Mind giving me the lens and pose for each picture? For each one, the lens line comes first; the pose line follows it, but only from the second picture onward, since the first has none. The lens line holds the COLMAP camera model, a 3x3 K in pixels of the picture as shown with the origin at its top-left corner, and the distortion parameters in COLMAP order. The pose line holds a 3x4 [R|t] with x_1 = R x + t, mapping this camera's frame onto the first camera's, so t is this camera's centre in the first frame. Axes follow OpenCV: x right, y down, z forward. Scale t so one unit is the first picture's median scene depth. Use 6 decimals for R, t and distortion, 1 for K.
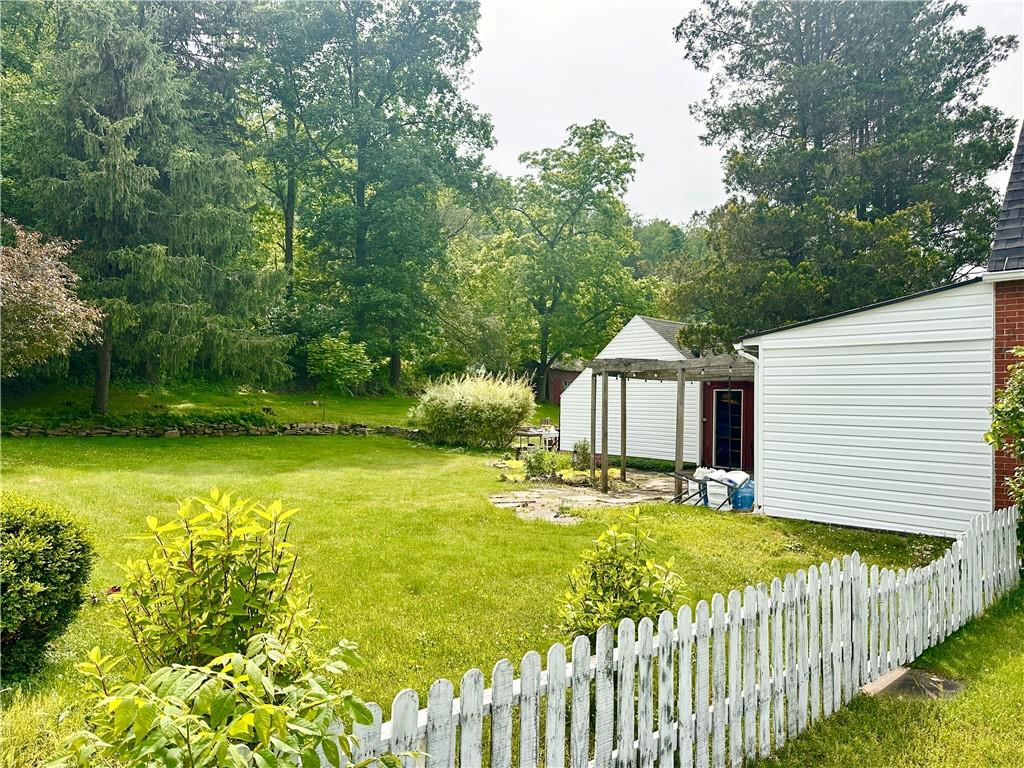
lens RADIAL K [[729.1, 0, 512.0], [0, 729.1, 384.0], [0, 0, 1]] dist [-0.001421, -0.003427]
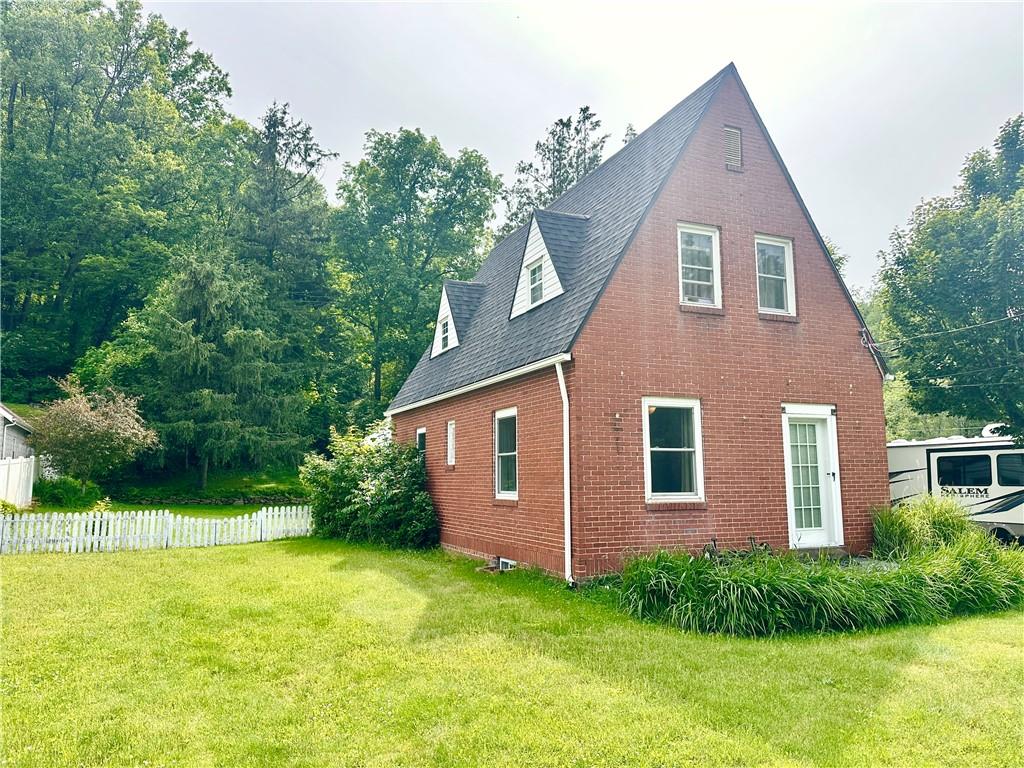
lens RADIAL K [[729.1, 0, 512.0], [0, 729.1, 384.0], [0, 0, 1]] dist [-0.001421, -0.003427]
pose [[0.957840, -0.058878, -0.281203, 0.632438], [0.026251, 0.992617, -0.118416, 0.018411], [0.286099, 0.106041, 0.952314, -0.401273]]
